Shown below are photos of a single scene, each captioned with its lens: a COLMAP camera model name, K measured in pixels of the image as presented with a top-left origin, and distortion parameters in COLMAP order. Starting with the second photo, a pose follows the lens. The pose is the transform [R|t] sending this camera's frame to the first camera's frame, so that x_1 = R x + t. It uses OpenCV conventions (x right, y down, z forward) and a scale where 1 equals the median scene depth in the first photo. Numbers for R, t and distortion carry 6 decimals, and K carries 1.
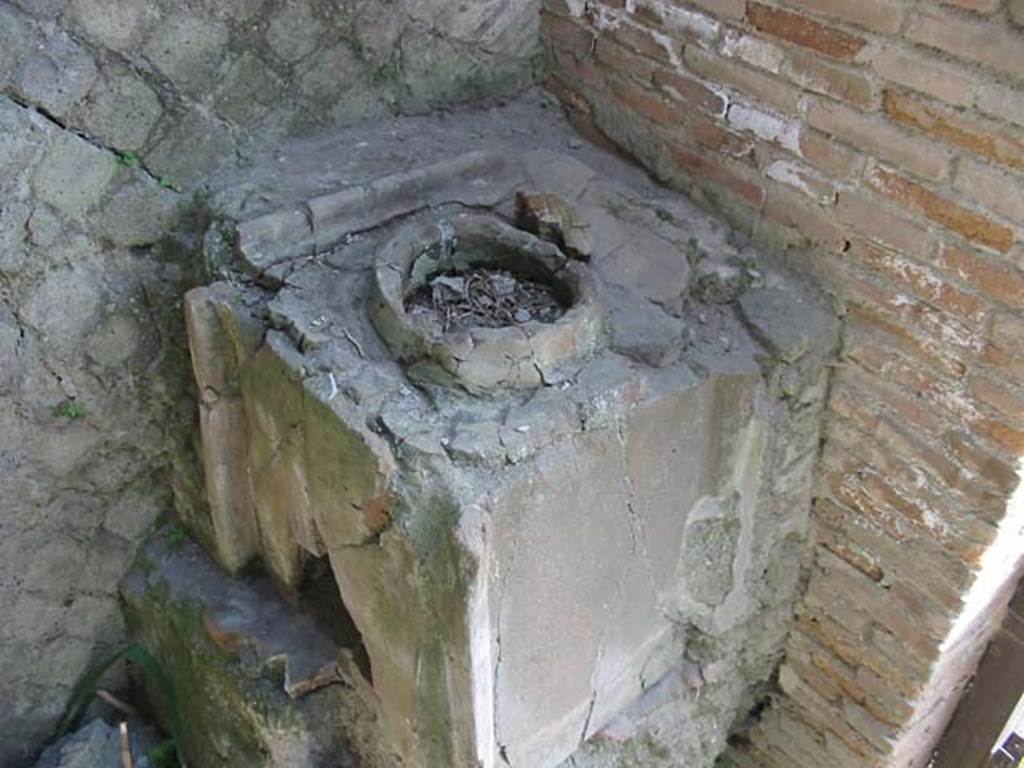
lens RADIAL K [[1073.0, 0, 512.0], [0, 1073.0, 384.0], [0, 0, 1]] dist [-0.145890, 0.162583]
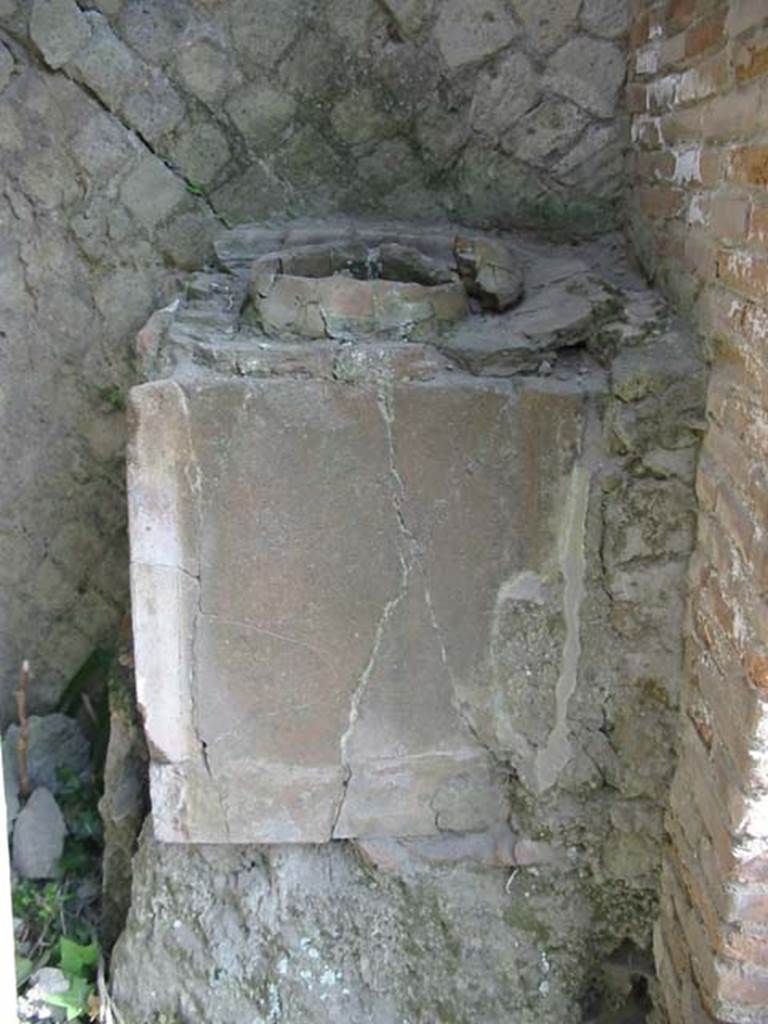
lens RADIAL K [[1073.0, 0, 384.0], [0, 1073.0, 512.0], [0, 0, 1]] dist [-0.145890, 0.162583]
pose [[0.762189, 0.183182, -0.620896, 0.621566], [-0.386645, 0.898078, -0.209672, 0.290148], [0.519205, 0.399876, 0.755331, 0.309277]]
